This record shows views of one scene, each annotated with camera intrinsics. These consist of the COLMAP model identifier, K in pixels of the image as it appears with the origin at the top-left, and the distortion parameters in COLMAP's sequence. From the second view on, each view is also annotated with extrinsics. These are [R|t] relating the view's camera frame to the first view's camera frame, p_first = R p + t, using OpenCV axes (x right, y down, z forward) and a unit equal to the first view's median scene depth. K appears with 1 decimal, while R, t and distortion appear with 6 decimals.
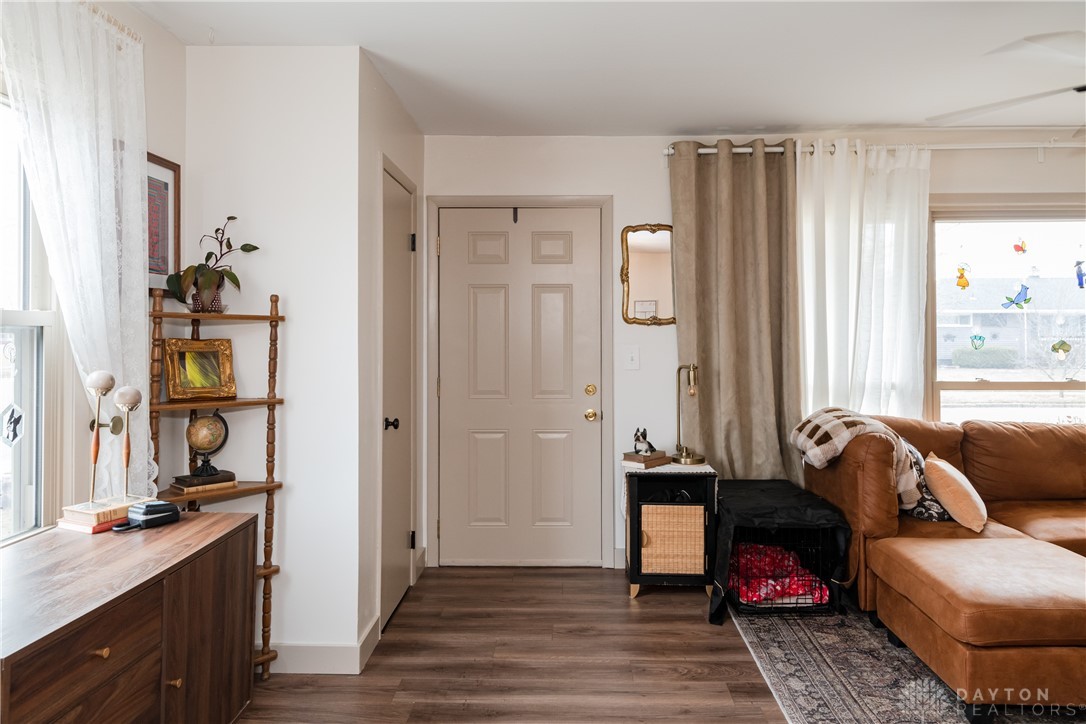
lens RADIAL K [[740.8, 0, 549.2], [0, 740.8, 326.5], [0, 0, 1]] dist [-0.006238, -0.009567]
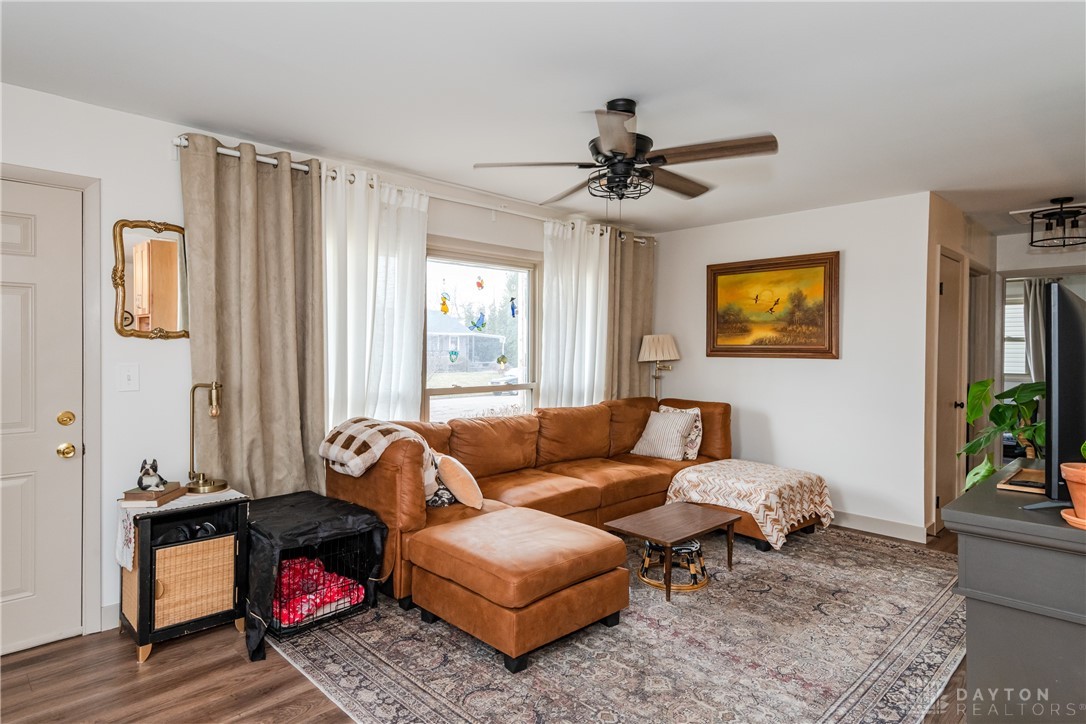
lens RADIAL K [[606.6, 0, 547.9], [0, 606.6, 355.3], [0, 0, 1]] dist [0.014101, -0.010533]
pose [[0.678054, -0.003211, 0.735005, -0.078397], [-0.011801, 0.999814, 0.015255, 0.001381], [-0.734918, -0.019017, 0.677890, 0.187812]]
